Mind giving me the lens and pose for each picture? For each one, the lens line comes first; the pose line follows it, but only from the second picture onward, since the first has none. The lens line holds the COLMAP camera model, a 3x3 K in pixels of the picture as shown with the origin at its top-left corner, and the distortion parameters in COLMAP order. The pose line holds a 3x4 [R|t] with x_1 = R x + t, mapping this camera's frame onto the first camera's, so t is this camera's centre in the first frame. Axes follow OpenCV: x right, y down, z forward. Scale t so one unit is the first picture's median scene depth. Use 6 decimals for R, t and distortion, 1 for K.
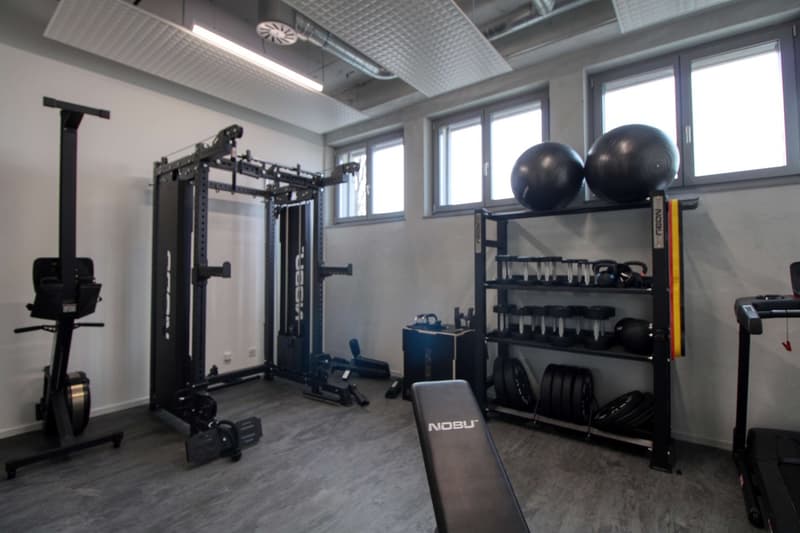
lens RADIAL K [[372.0, 0, 404.0], [0, 372.0, 261.7], [0, 0, 1]] dist [0.001834, -0.013494]
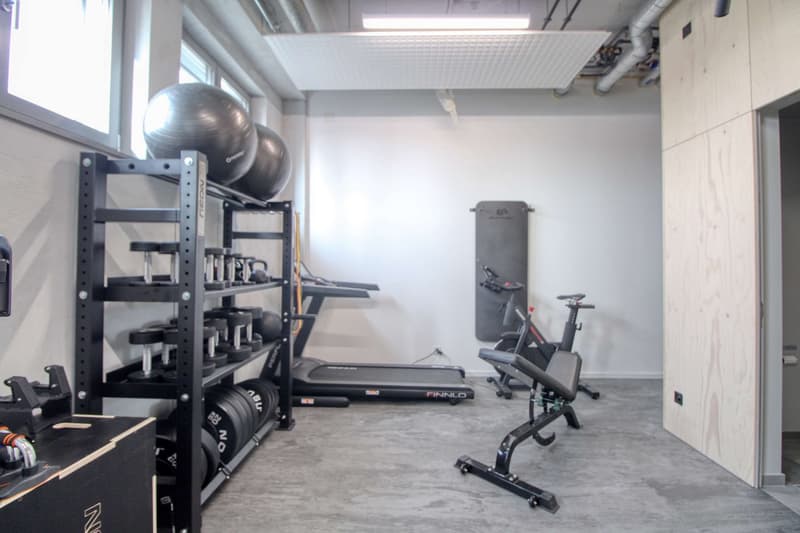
lens RADIAL K [[372.0, 0, 404.0], [0, 372.0, 261.7], [0, 0, 1]] dist [0.001834, -0.013494]
pose [[-0.592417, 0.004073, 0.805622, -0.497643], [-0.022051, 0.999531, -0.021268, 0.021175], [-0.805330, -0.030364, -0.592049, 1.325757]]
